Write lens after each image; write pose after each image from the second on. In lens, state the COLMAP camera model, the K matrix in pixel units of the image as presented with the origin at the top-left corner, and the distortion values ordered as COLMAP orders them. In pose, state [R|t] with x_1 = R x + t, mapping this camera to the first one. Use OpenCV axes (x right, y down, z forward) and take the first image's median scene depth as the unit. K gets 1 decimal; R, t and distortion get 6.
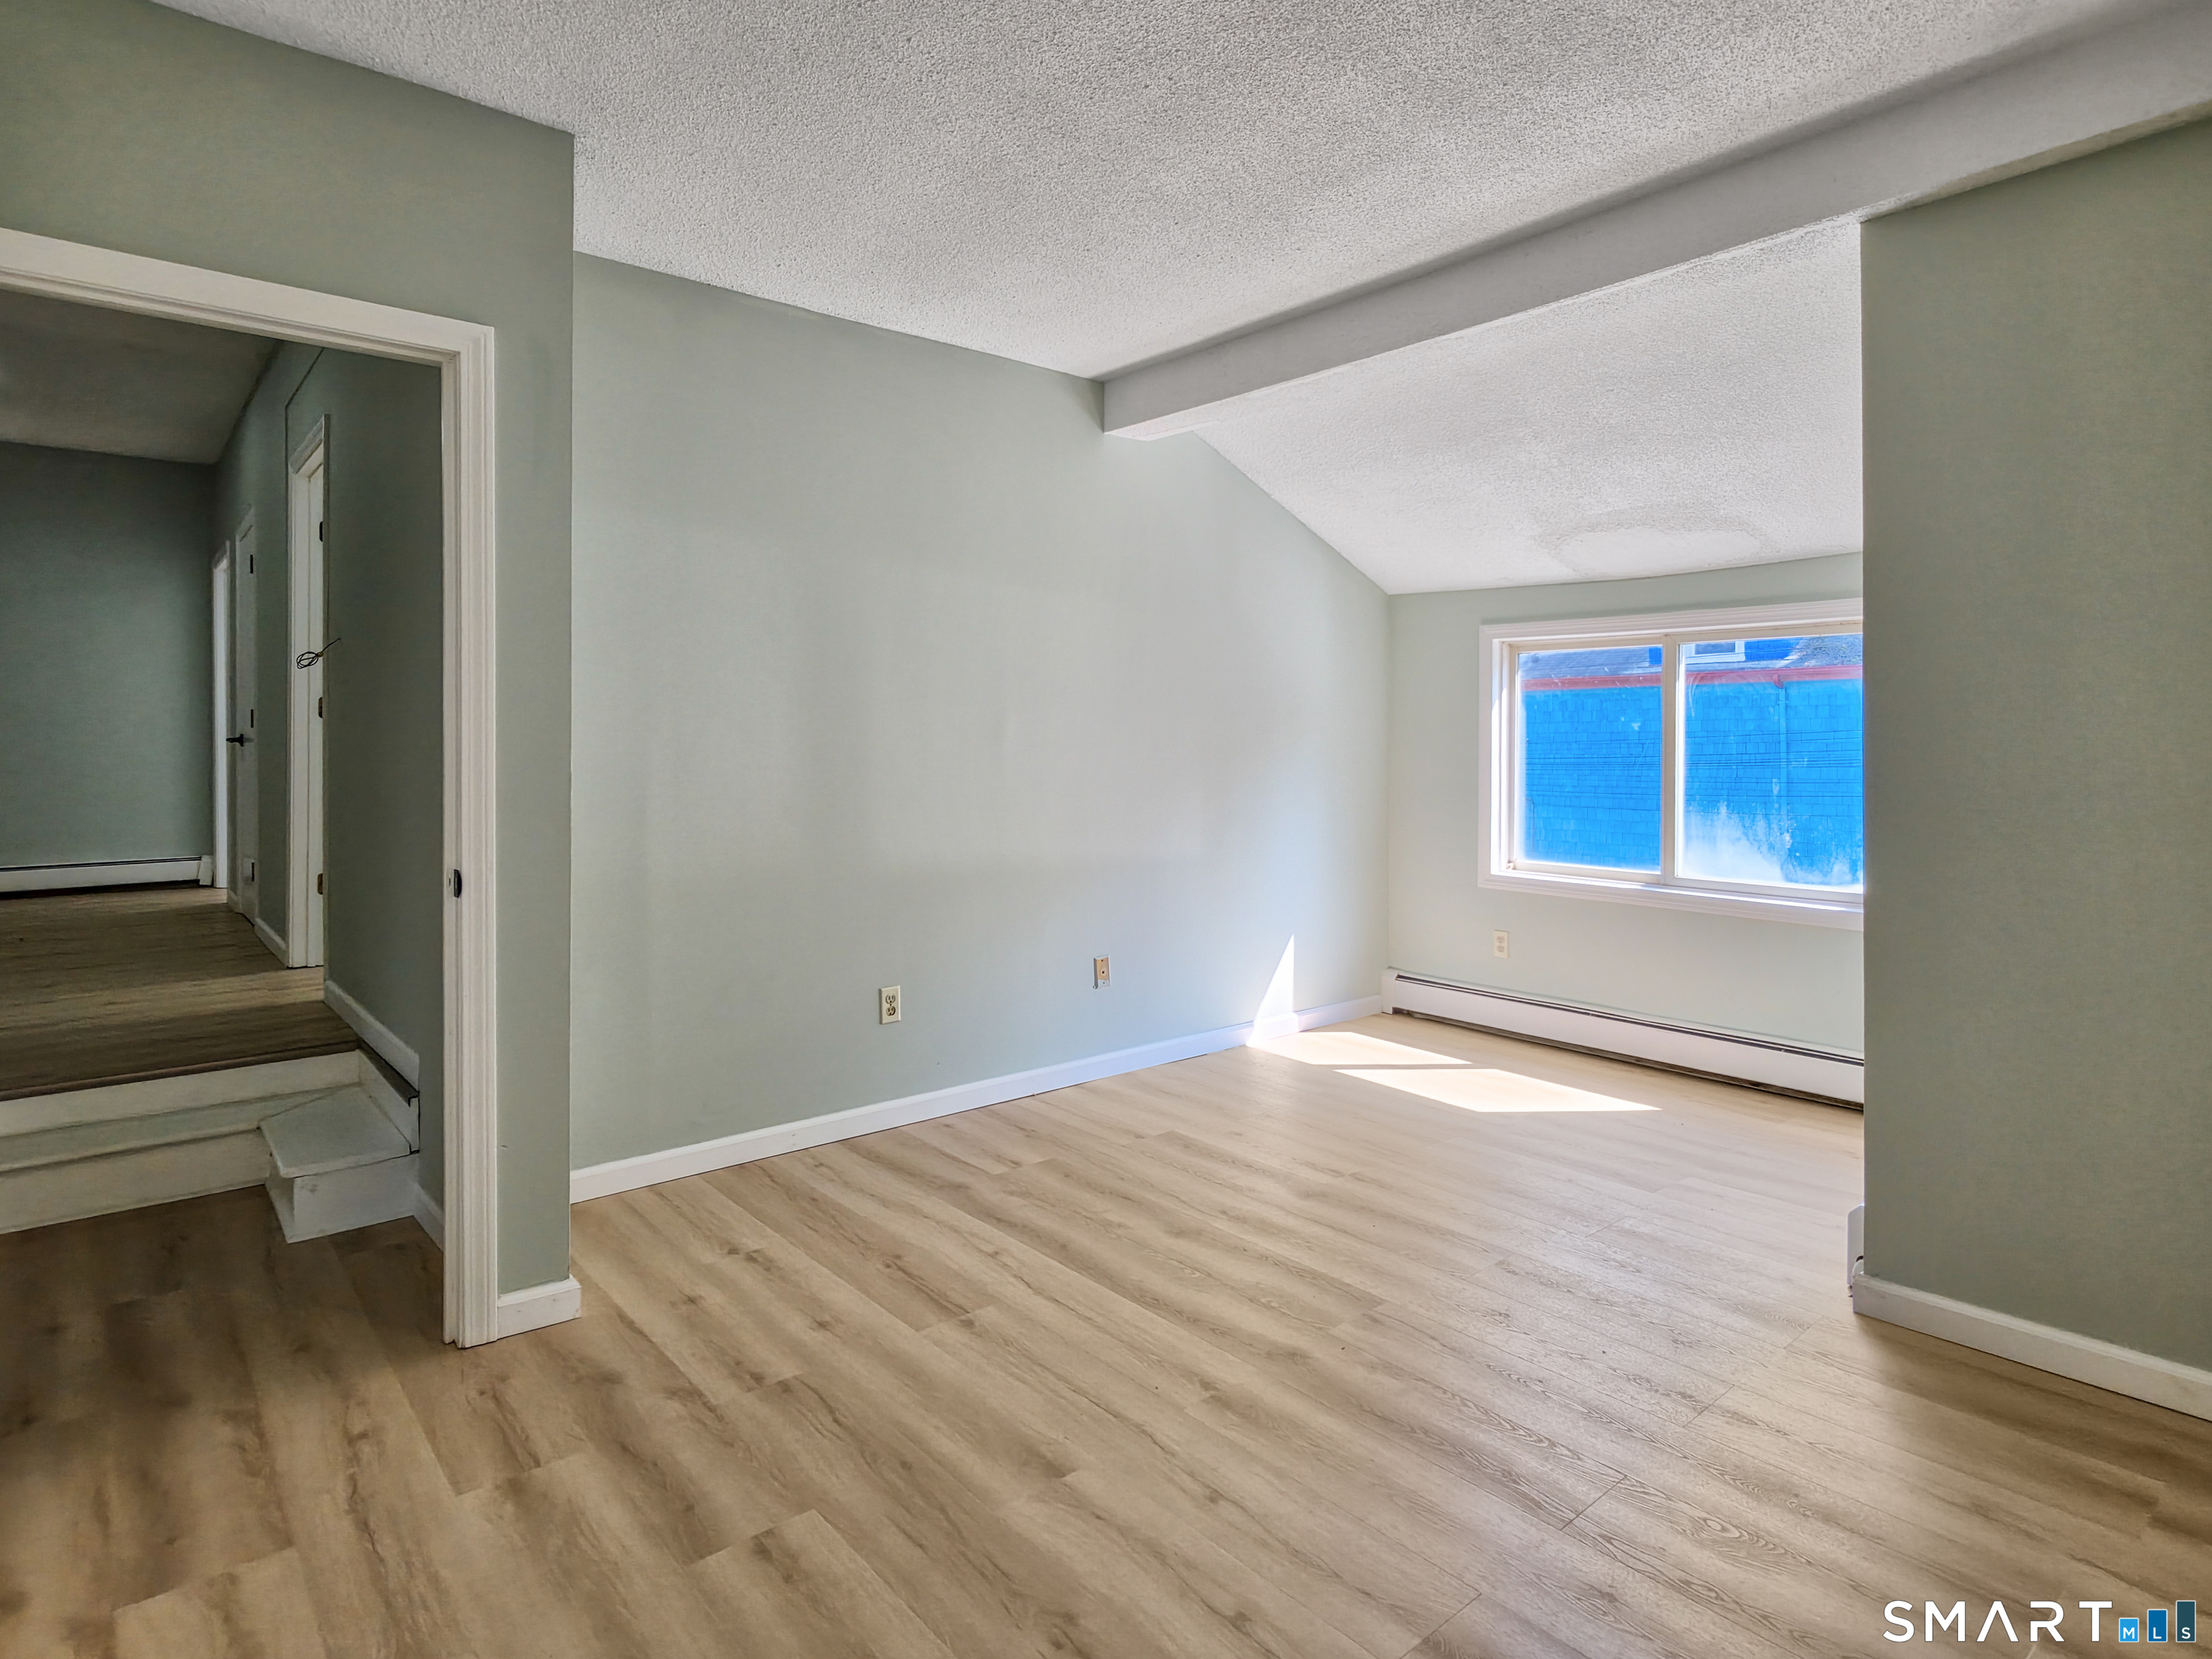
lens RADIAL K [[1208.3, 0, 1106.0], [0, 1208.3, 829.5], [0, 0, 1]] dist [0.002524, 0.000280]
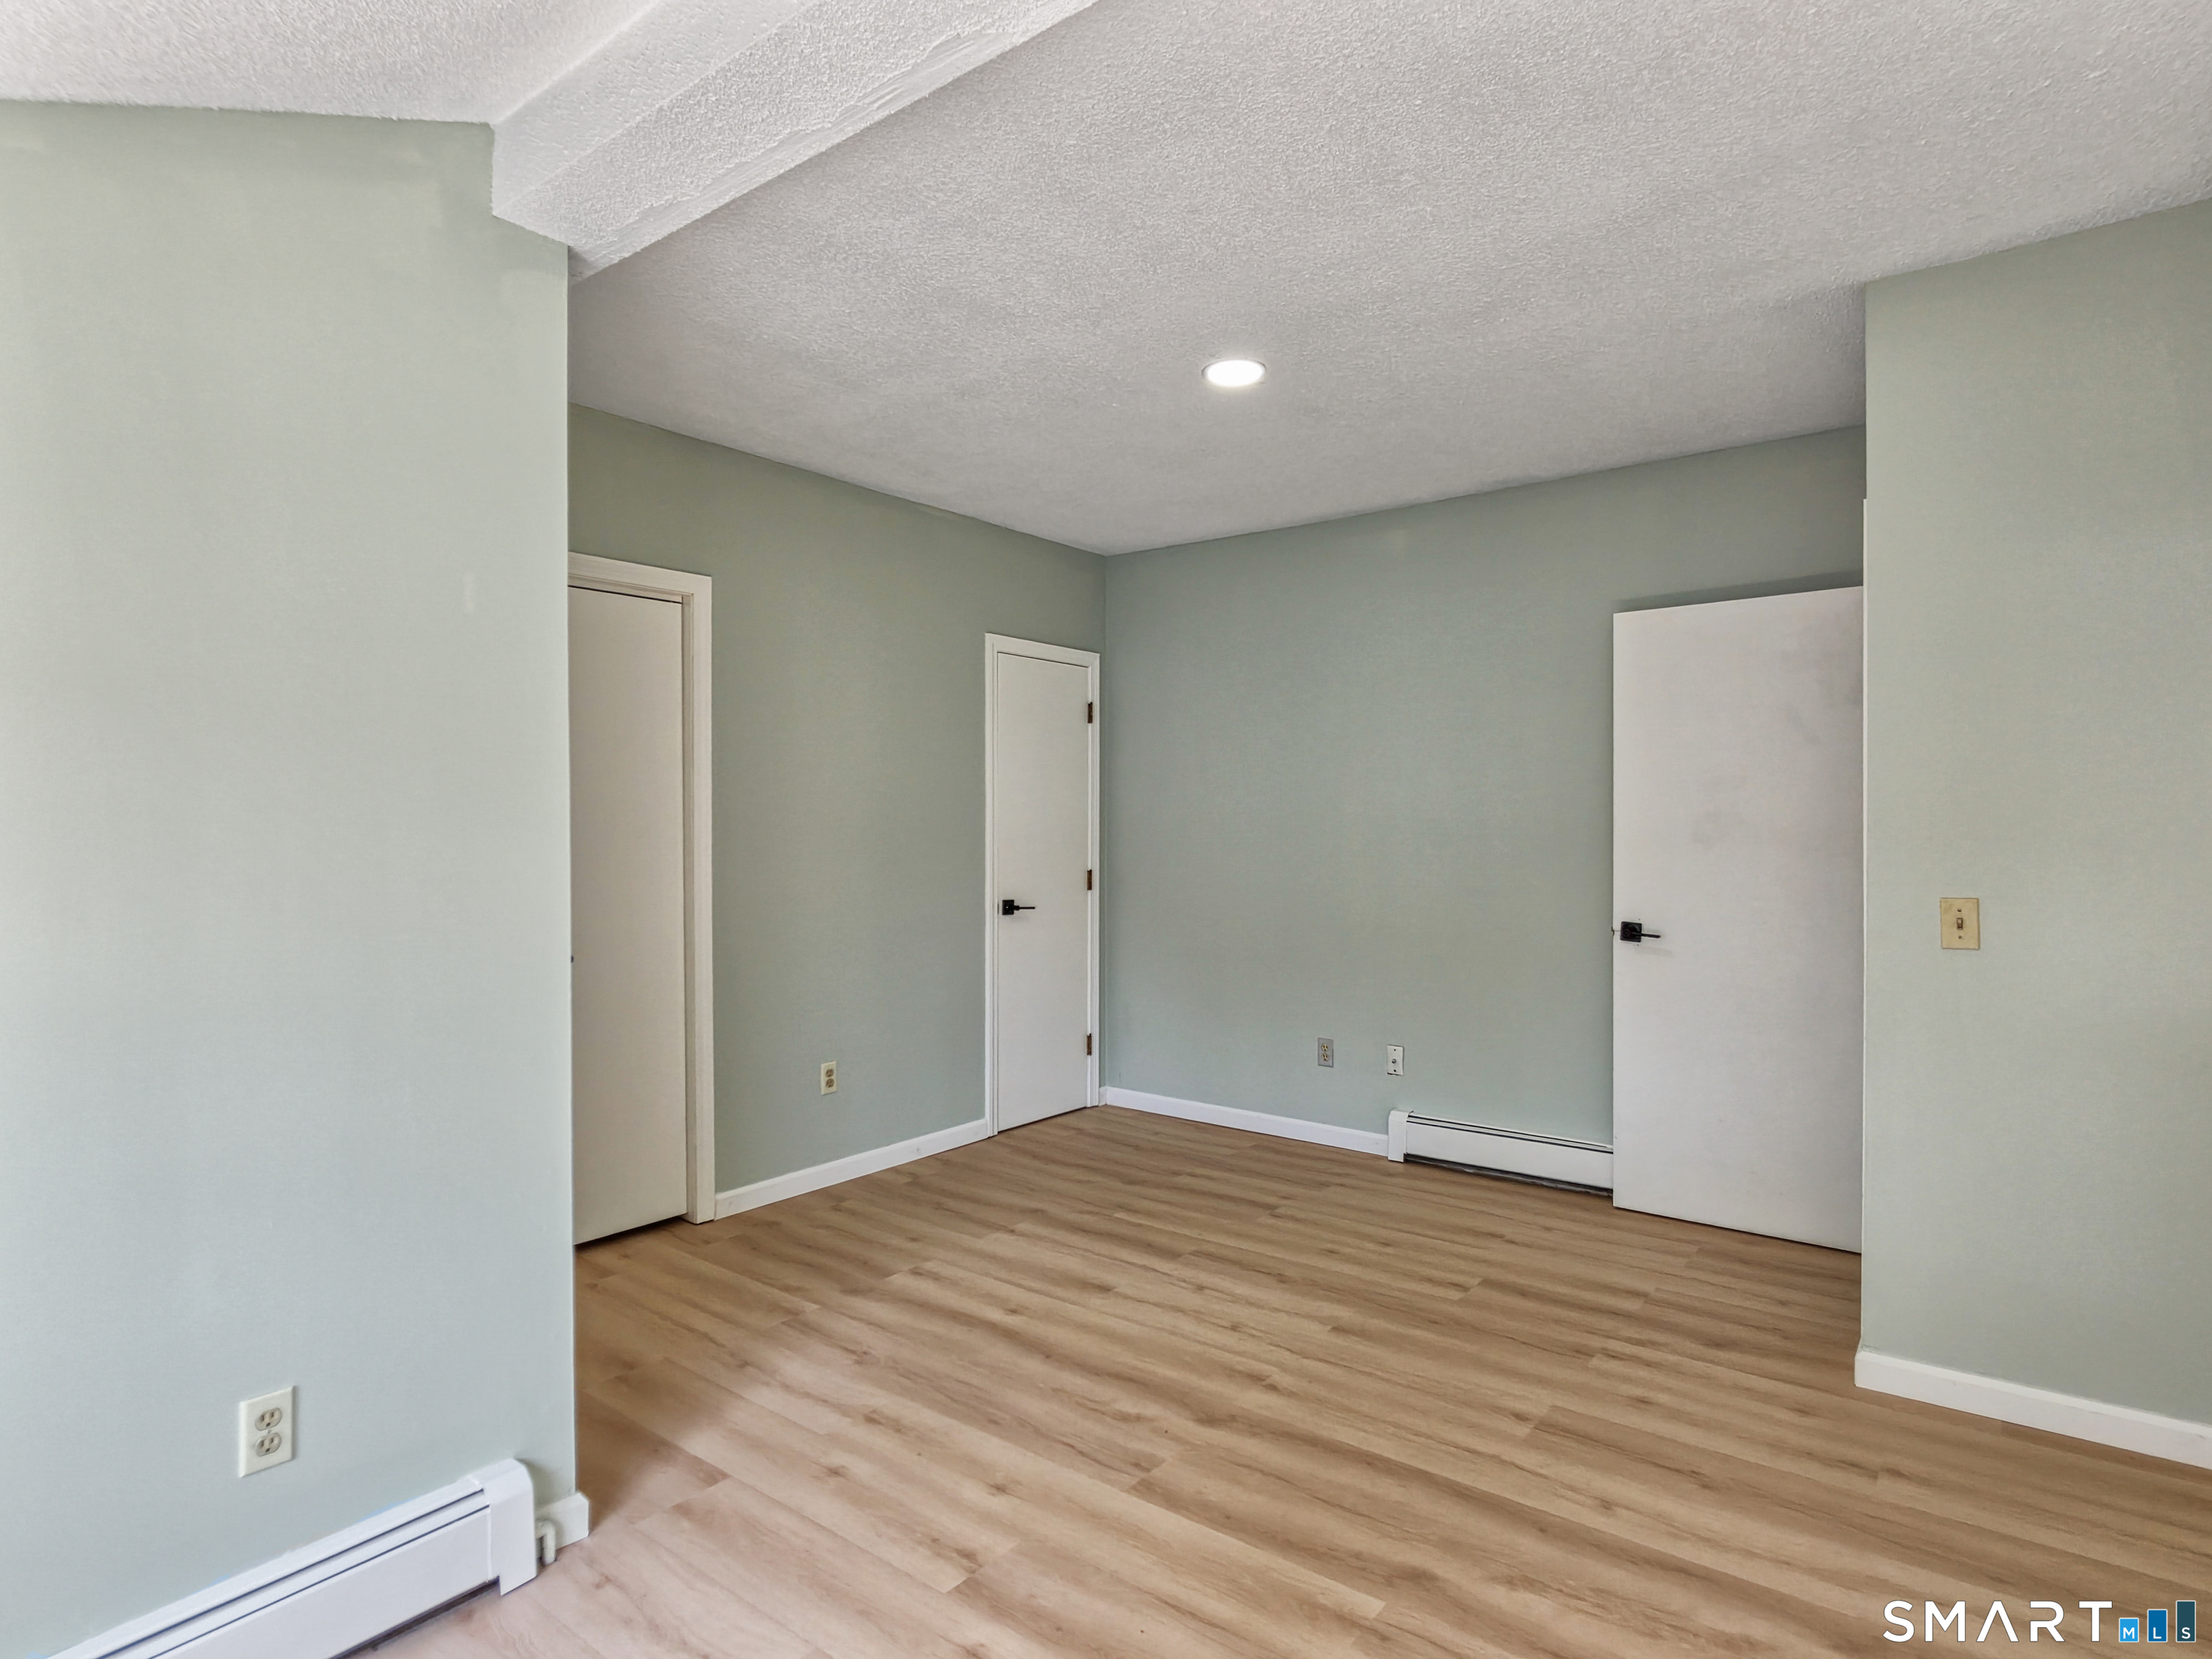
lens RADIAL K [[1208.3, 0, 1106.0], [0, 1208.3, 829.5], [0, 0, 1]] dist [0.002524, 0.000280]
pose [[-0.979910, 0.003530, -0.199409, 0.469350], [-0.011397, 0.997218, 0.073663, -0.177109], [0.199114, 0.074455, -0.977144, 2.037931]]
